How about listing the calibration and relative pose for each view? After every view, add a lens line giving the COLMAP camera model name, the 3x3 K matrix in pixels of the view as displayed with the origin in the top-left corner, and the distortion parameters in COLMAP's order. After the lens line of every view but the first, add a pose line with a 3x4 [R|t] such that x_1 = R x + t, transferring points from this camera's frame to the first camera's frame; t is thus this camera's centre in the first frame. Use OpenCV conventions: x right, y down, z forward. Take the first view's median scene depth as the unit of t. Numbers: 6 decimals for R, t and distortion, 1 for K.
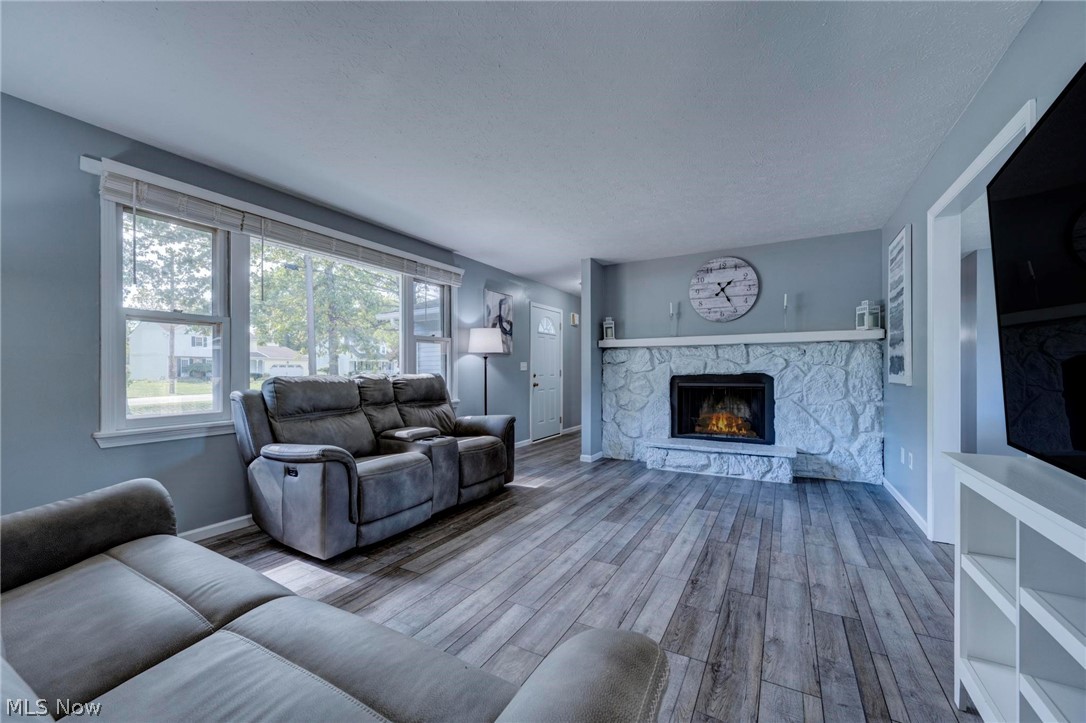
lens RADIAL K [[429.6, 0, 543.6], [0, 429.6, 368.8], [0, 0, 1]] dist [0.000403, -0.000319]
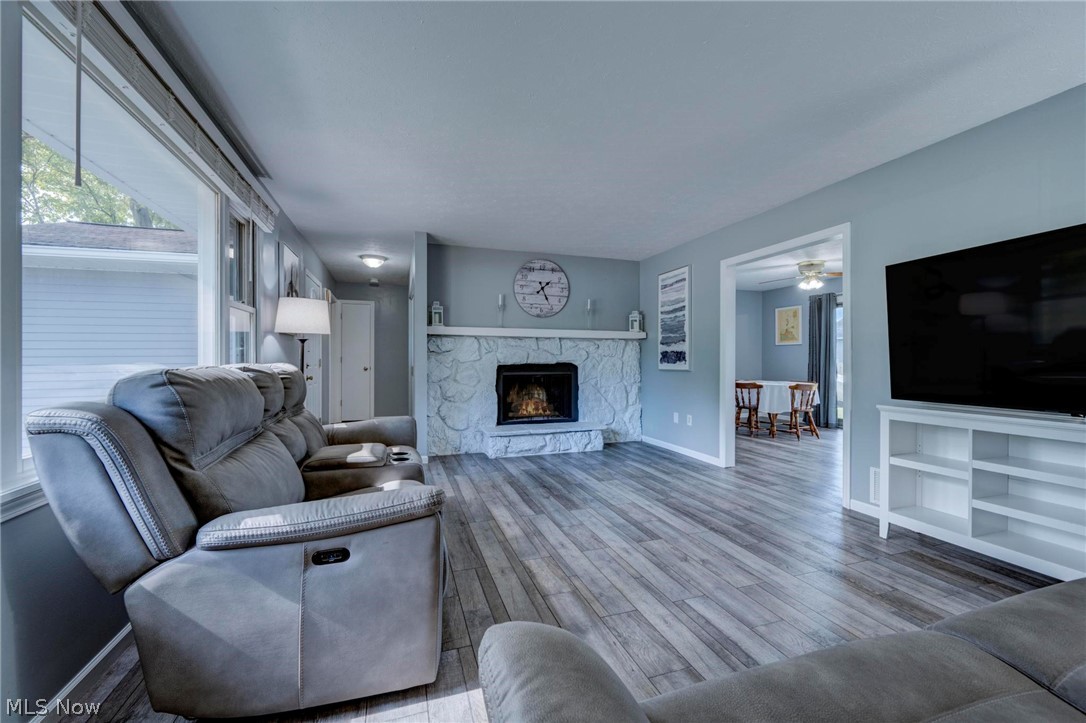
lens RADIAL K [[429.6, 0, 542.3], [0, 429.6, 360.6], [0, 0, 1]] dist [0.000403, -0.000319]
pose [[0.666809, 0.004055, 0.745218, -0.488090], [-0.007431, 0.999972, 0.001208, 0.003664], [-0.745192, -0.006343, 0.666820, 0.289132]]
